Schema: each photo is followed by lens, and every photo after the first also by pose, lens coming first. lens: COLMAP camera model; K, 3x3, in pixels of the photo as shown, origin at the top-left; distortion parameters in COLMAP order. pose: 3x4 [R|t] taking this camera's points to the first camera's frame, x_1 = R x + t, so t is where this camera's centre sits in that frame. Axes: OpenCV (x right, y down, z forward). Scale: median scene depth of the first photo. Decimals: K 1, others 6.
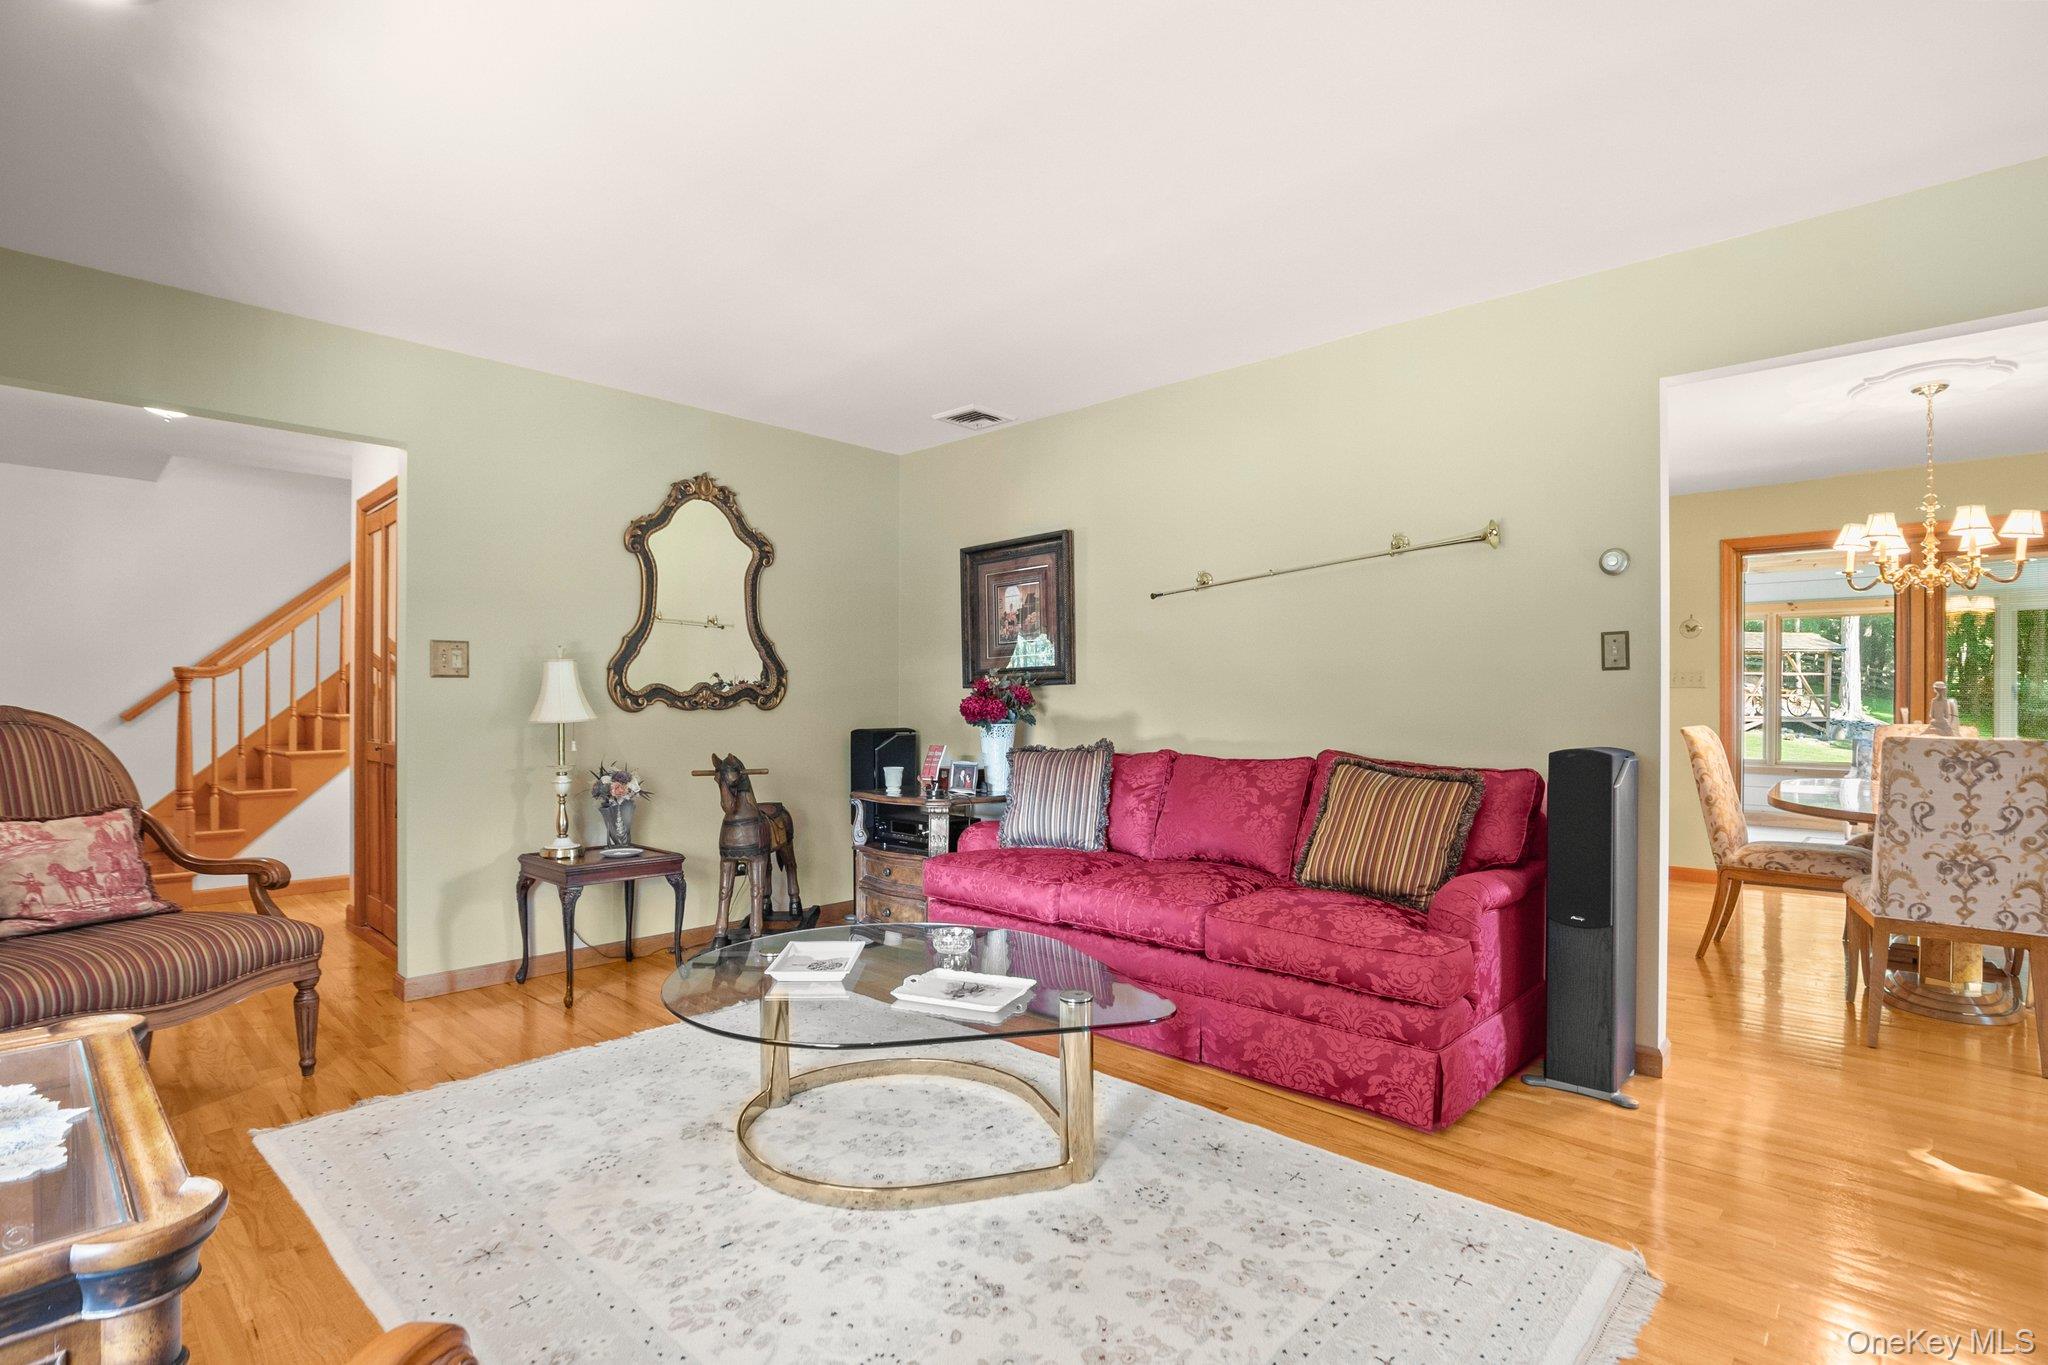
lens RADIAL K [[973.2, 0, 1018.6], [0, 973.2, 707.2], [0, 0, 1]] dist [-0.025350, 0.000960]
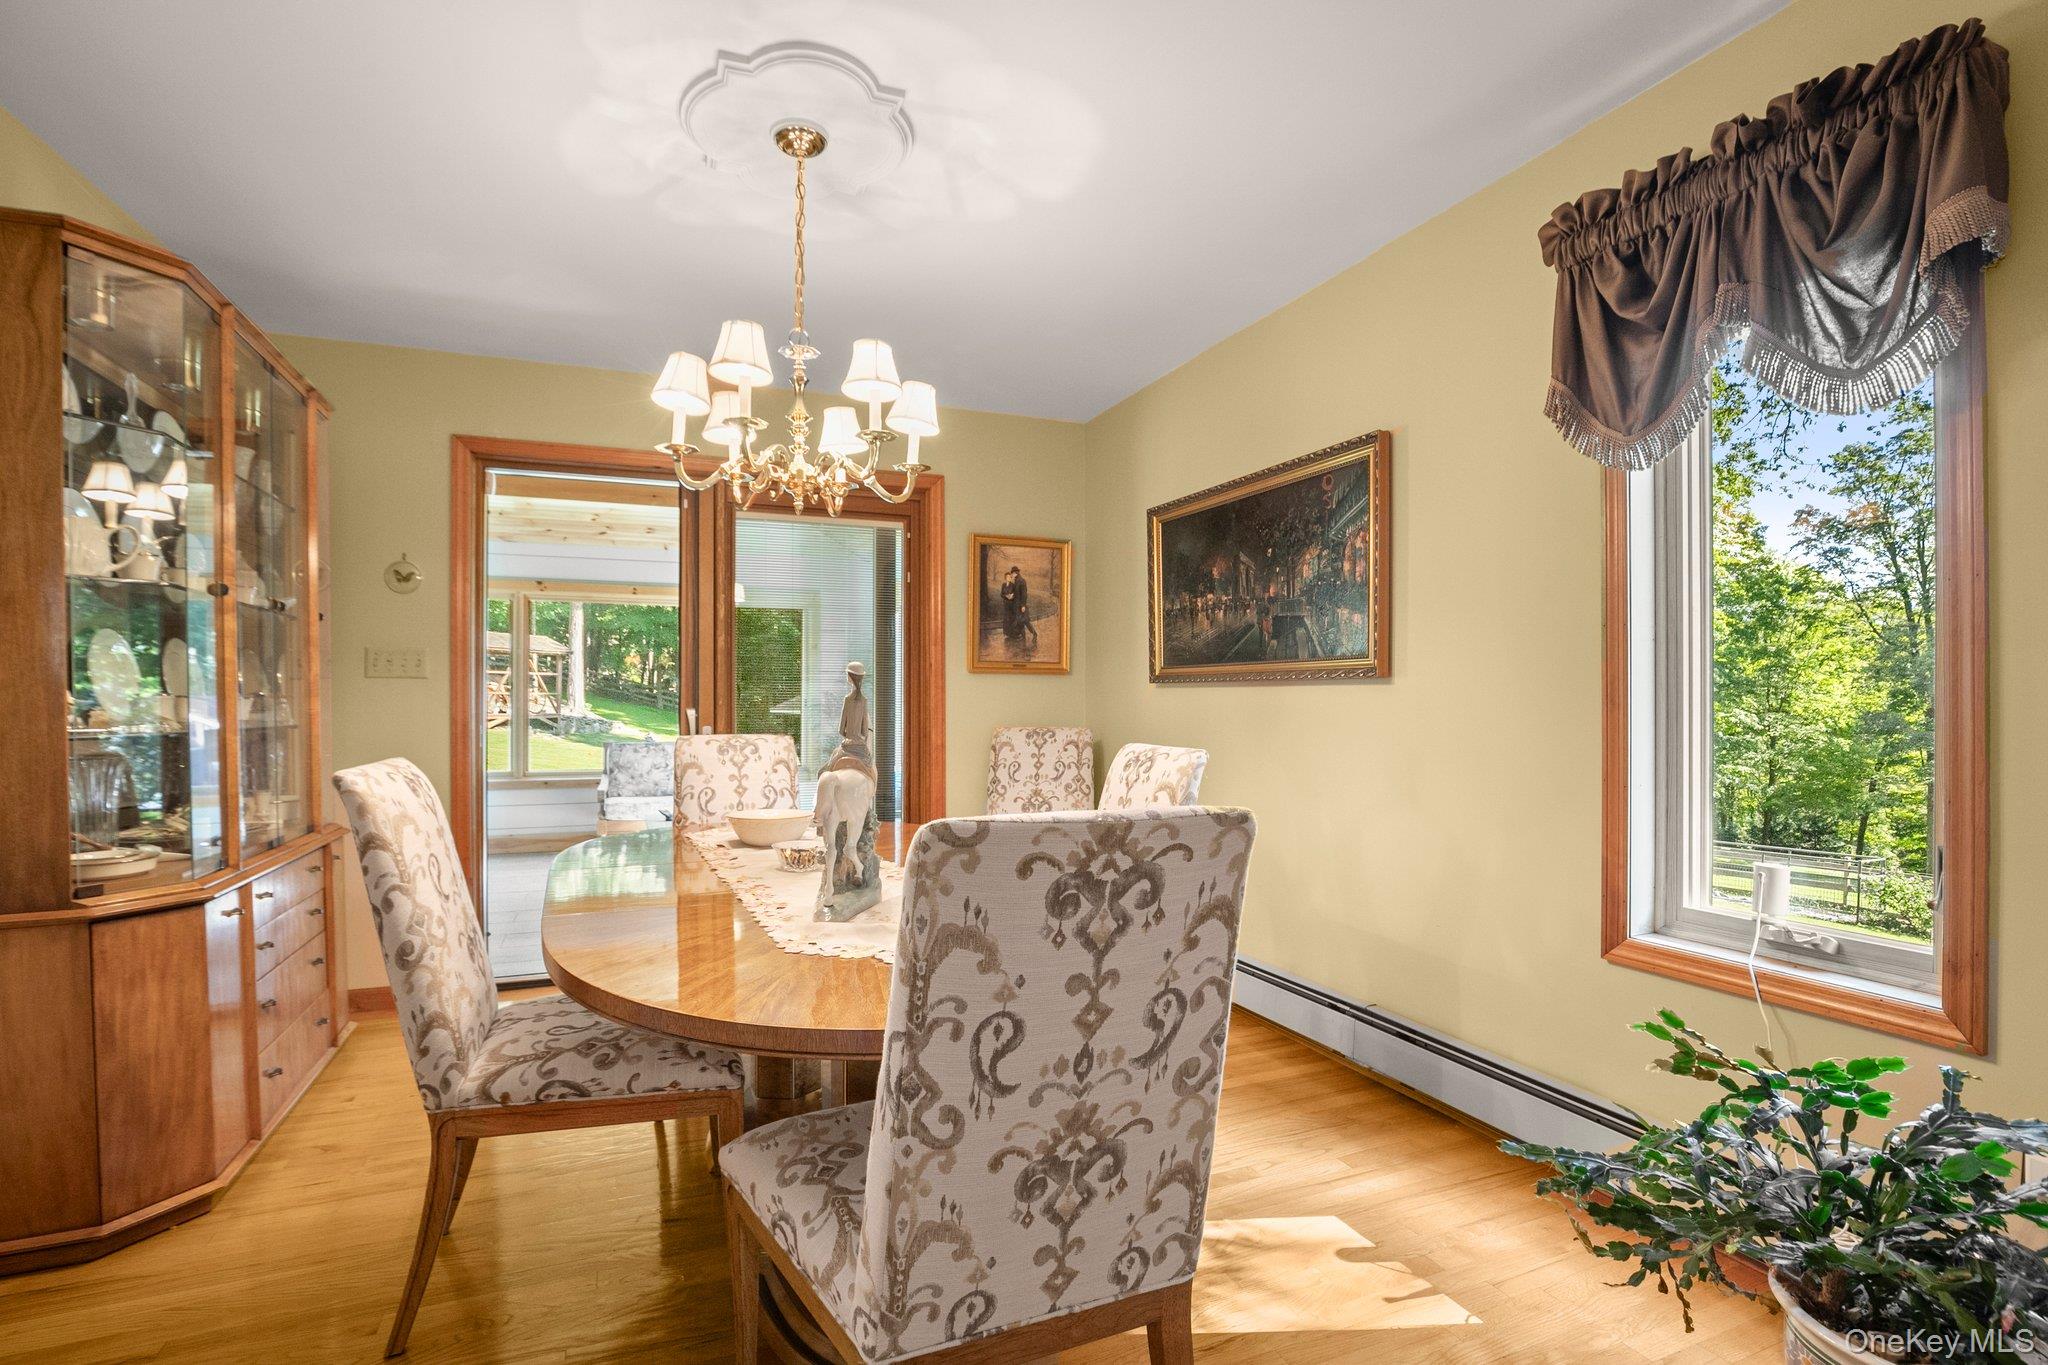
lens RADIAL K [[973.2, 0, 1018.6], [0, 973.2, 707.2], [0, 0, 1]] dist [-0.025350, 0.000960]
pose [[0.409420, -0.005999, 0.912326, 0.634413], [0.003650, 0.999981, 0.004938, -0.006290], [-0.912339, 0.001309, 0.409434, 0.836291]]
